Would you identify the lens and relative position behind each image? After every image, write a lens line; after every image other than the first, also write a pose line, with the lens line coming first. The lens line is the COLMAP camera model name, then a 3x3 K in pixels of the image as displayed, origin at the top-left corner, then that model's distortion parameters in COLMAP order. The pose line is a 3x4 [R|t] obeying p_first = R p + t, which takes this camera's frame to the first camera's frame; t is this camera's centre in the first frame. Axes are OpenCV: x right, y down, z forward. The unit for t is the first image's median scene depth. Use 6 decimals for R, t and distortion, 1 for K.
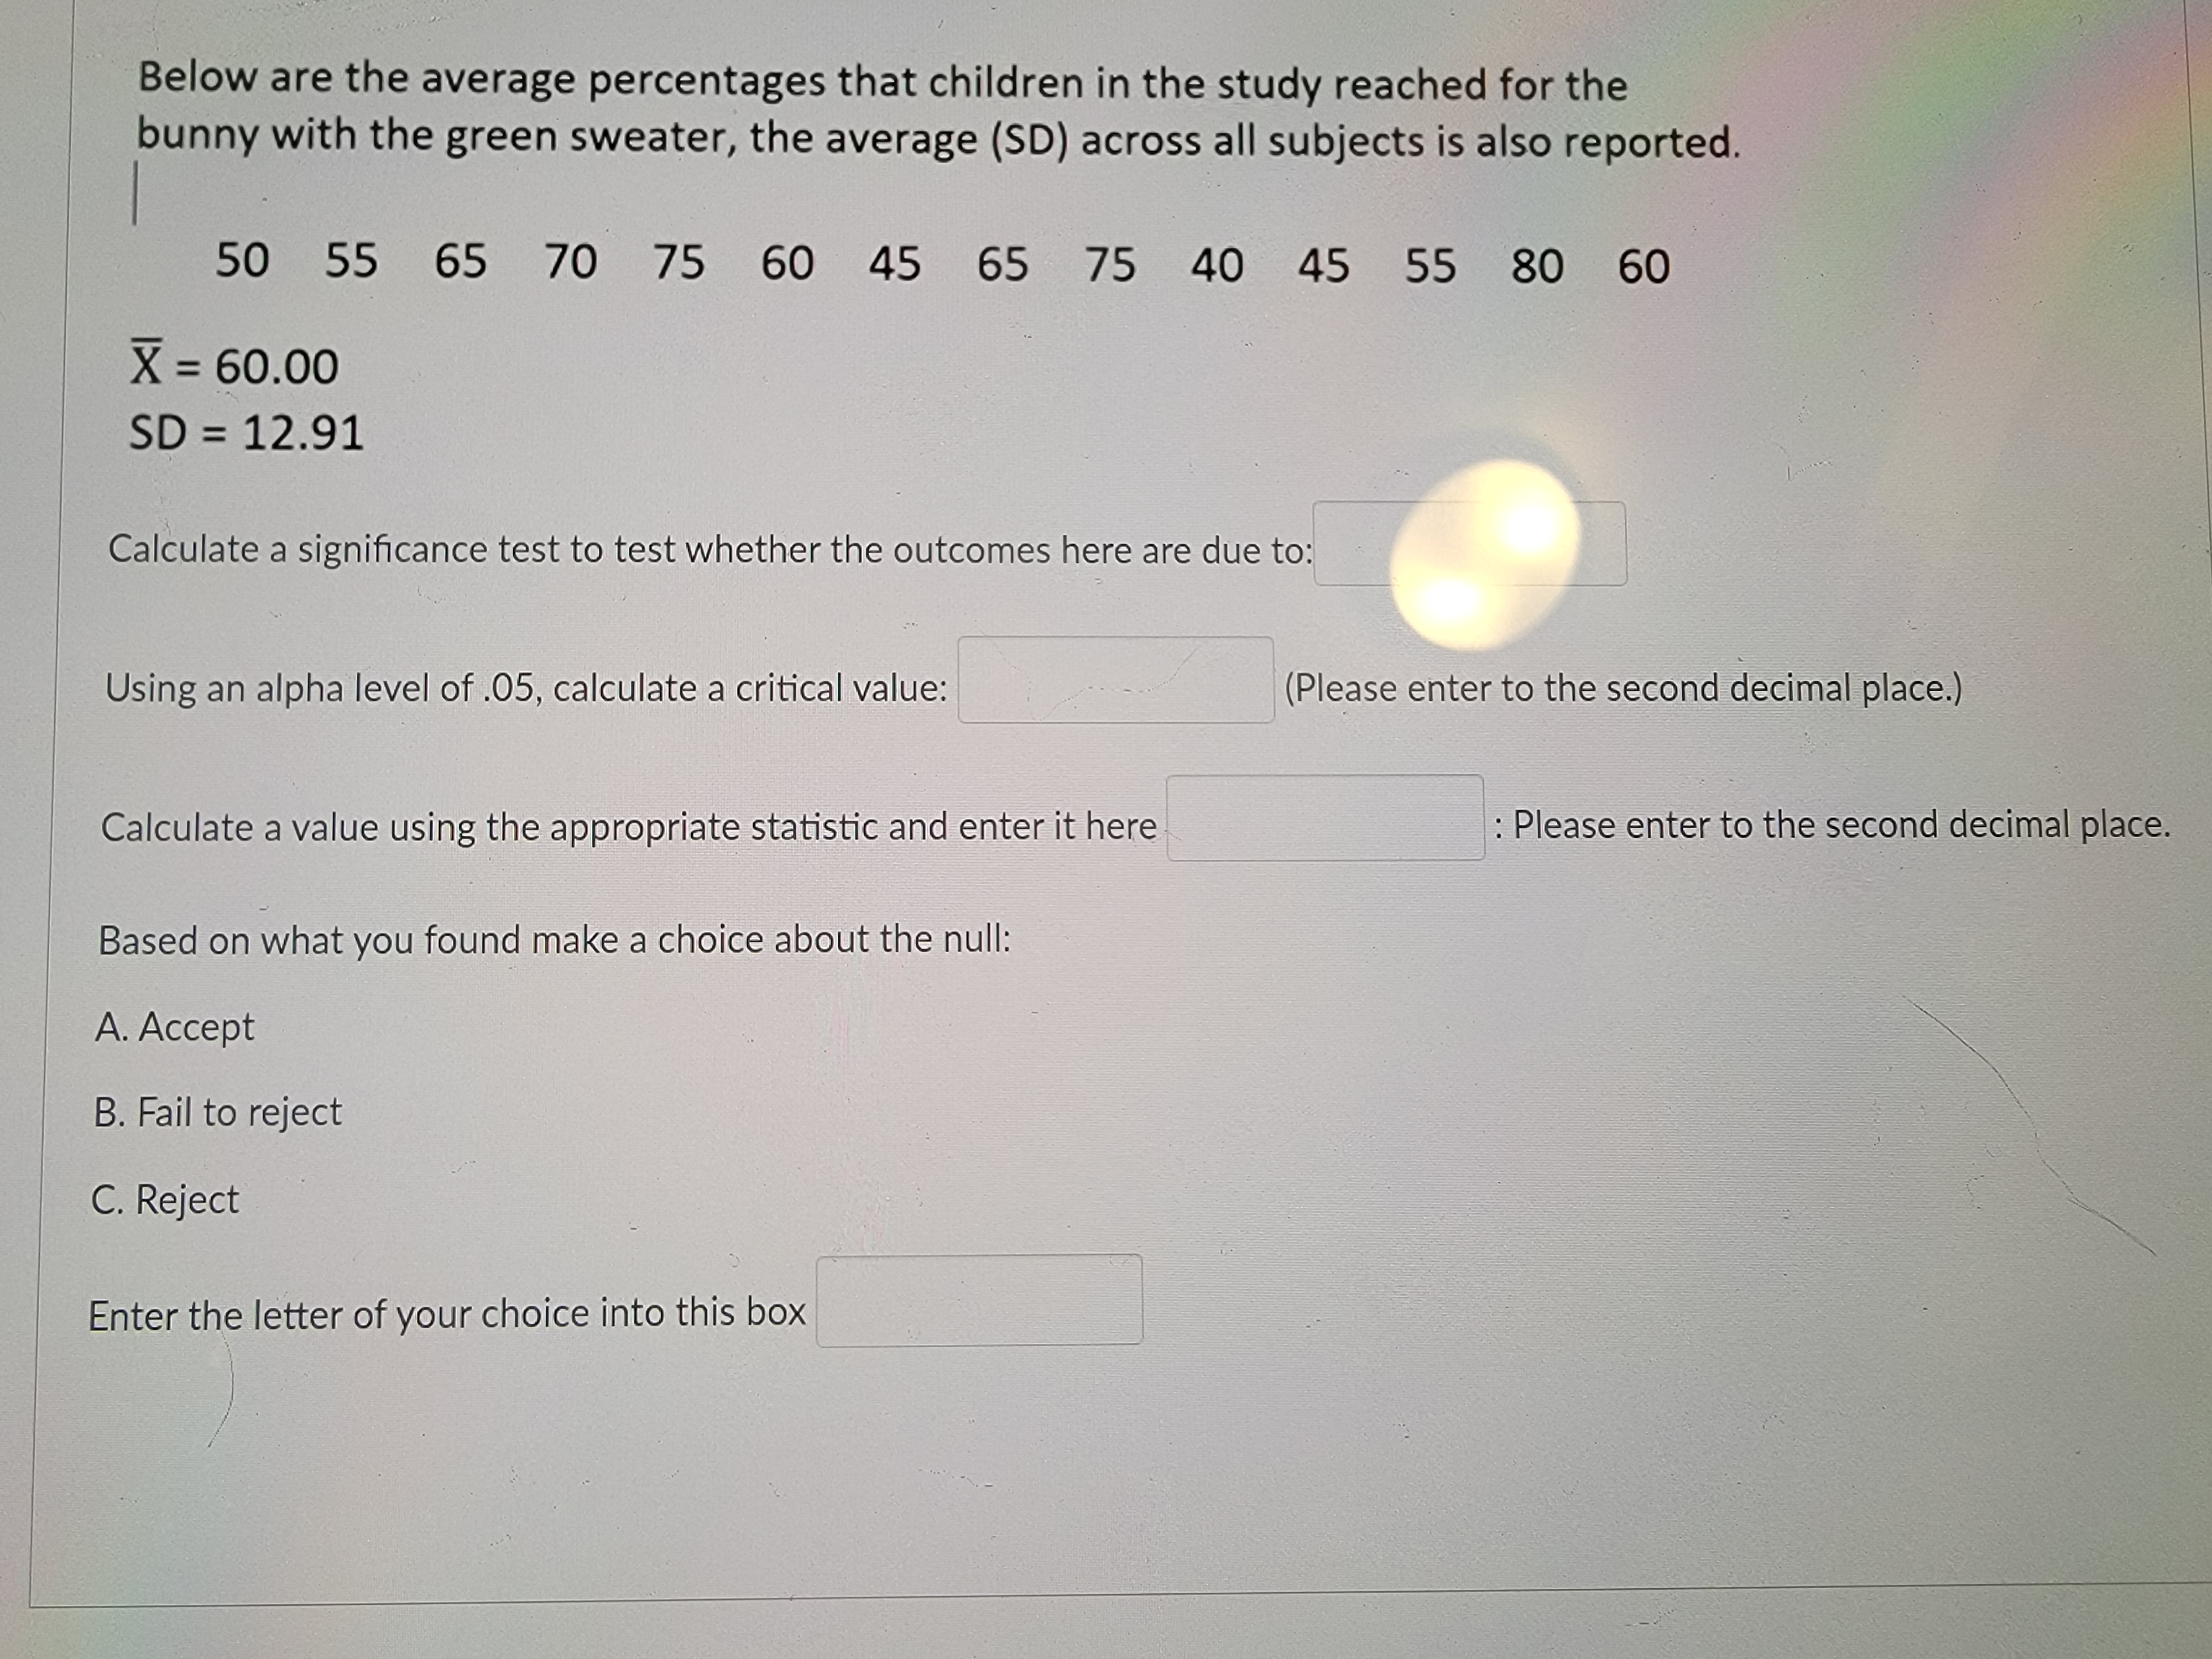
lens RADIAL K [[888.0, 0, 1105.4], [0, 888.0, 829.4], [0, 0, 1]] dist [-0.000565, -0.000665]
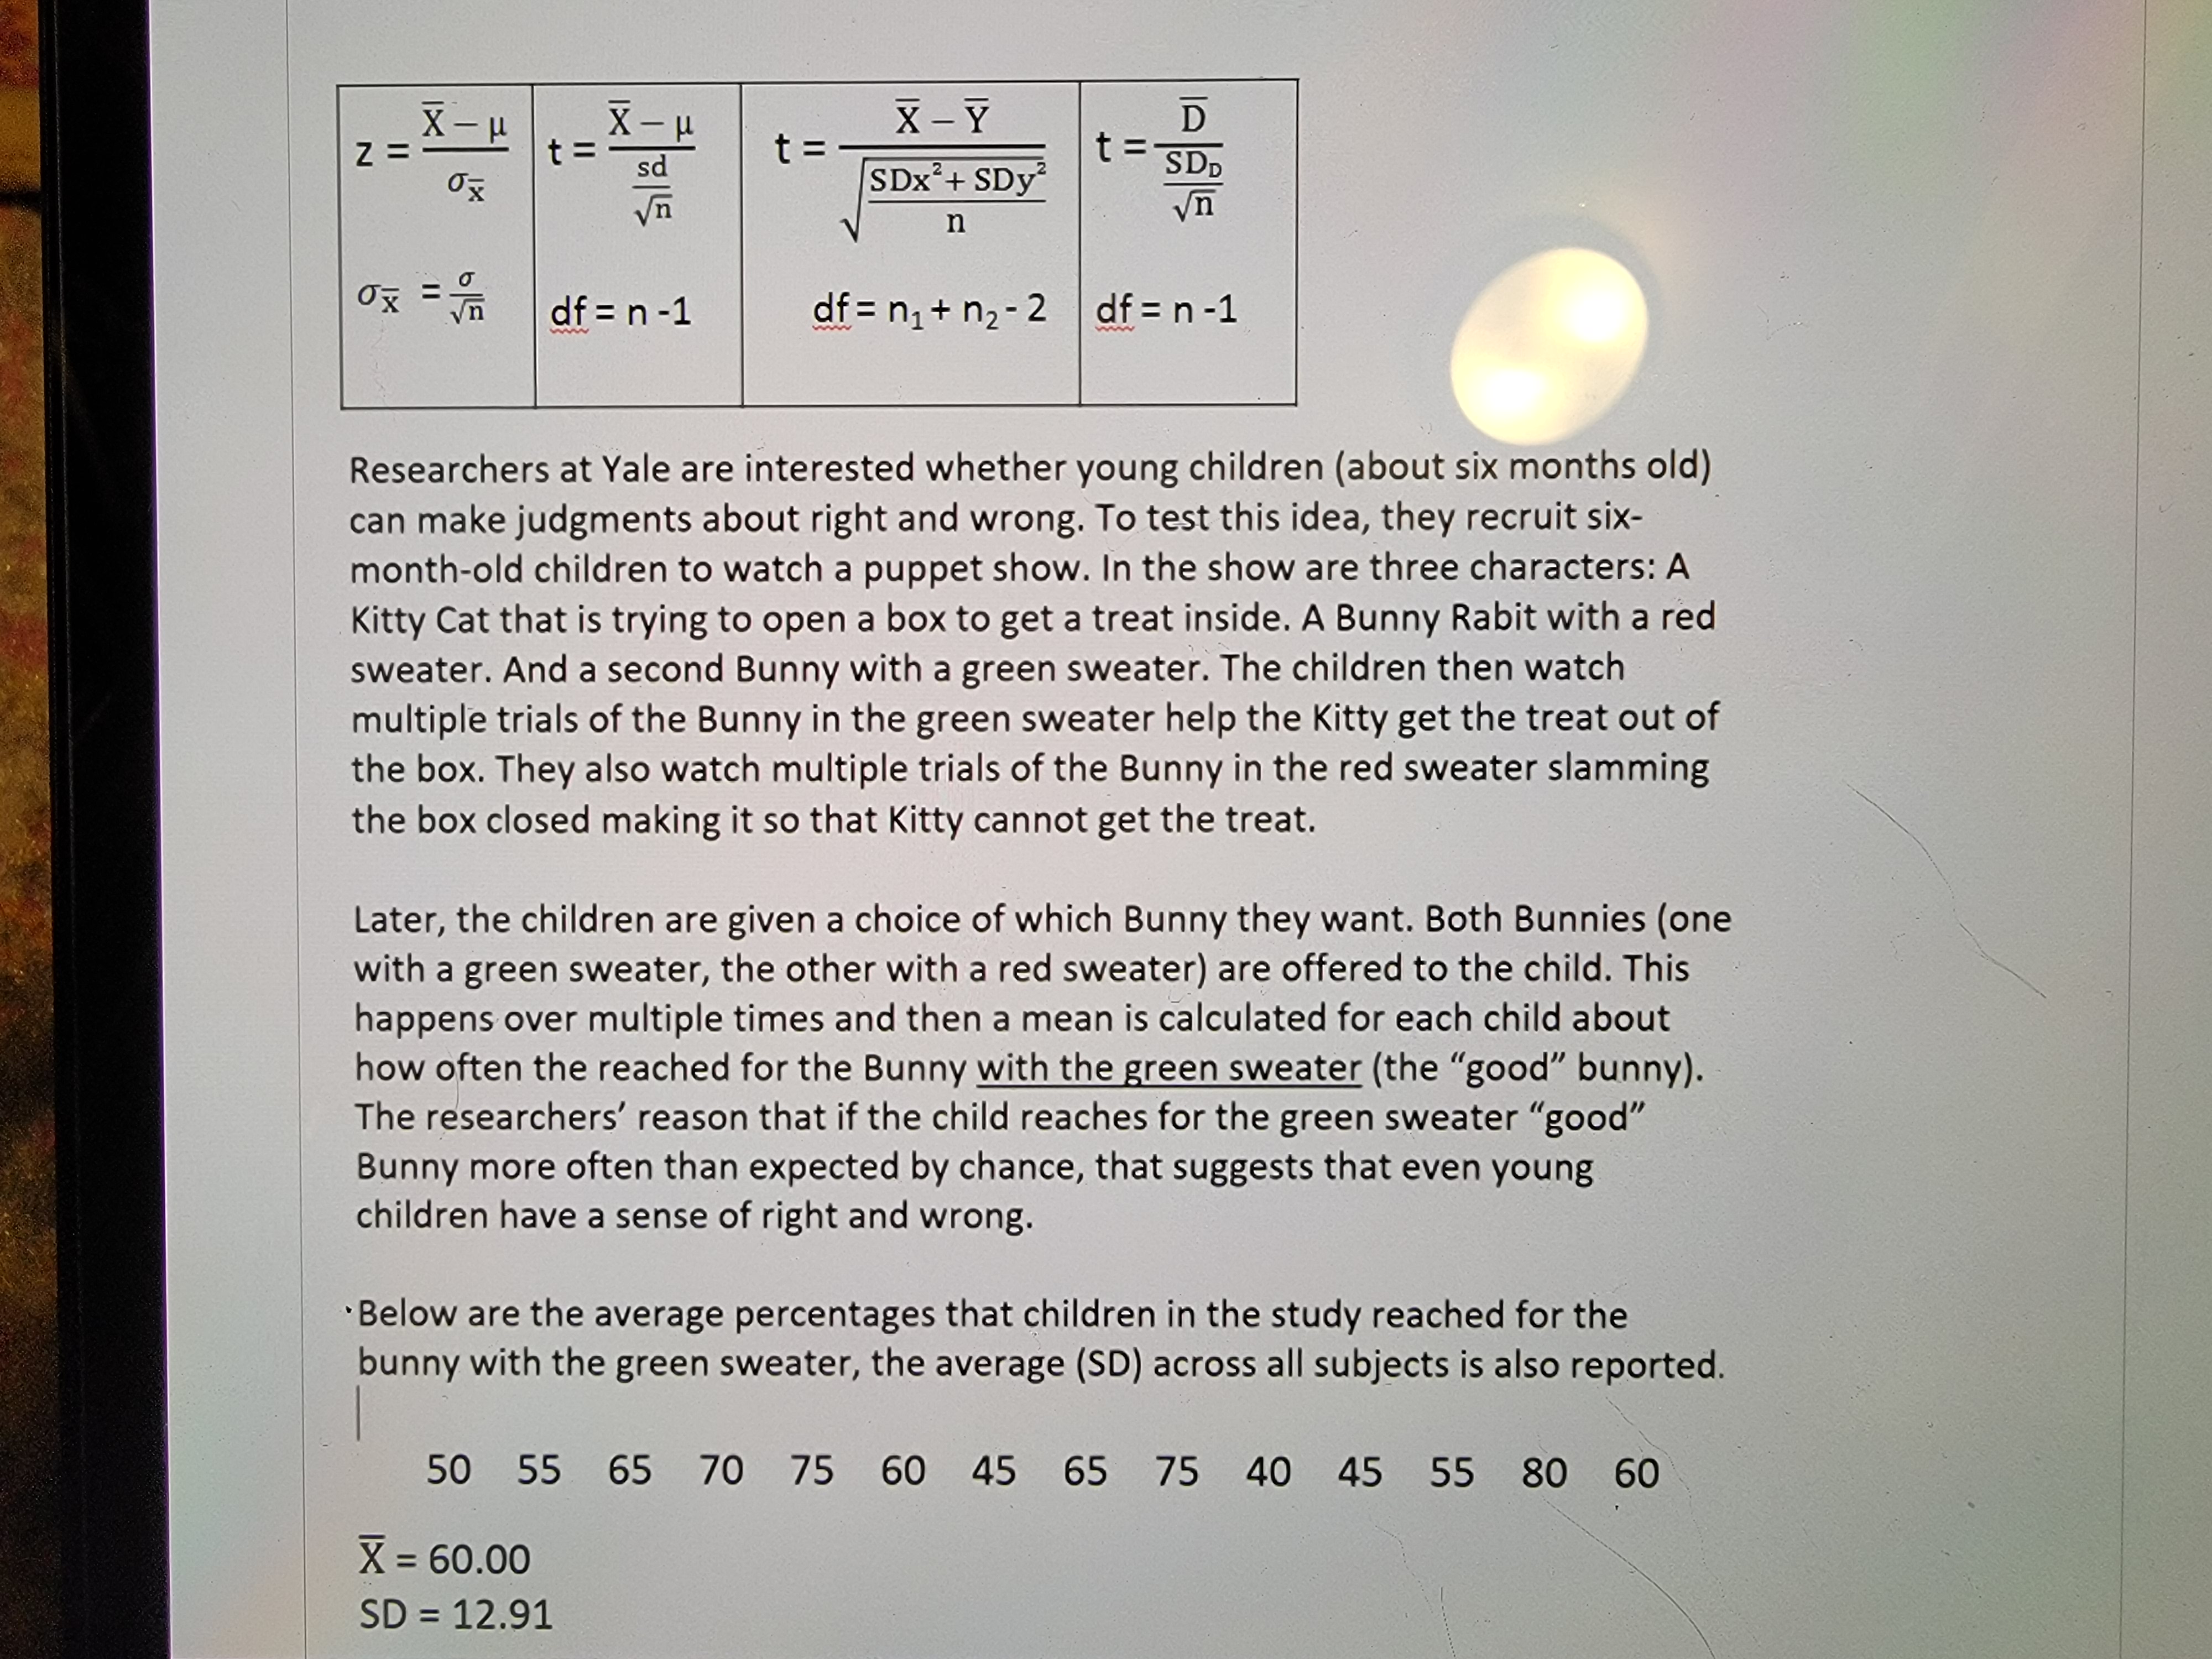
lens RADIAL K [[888.0, 0, 1101.3], [0, 888.0, 828.5], [0, 0, 1]] dist [-0.000565, -0.000665]
pose [[0.999812, 0.009610, -0.016858, -0.083105], [-0.009023, 0.999362, 0.034552, -1.528436], [0.017179, -0.034393, 0.999261, -0.144581]]
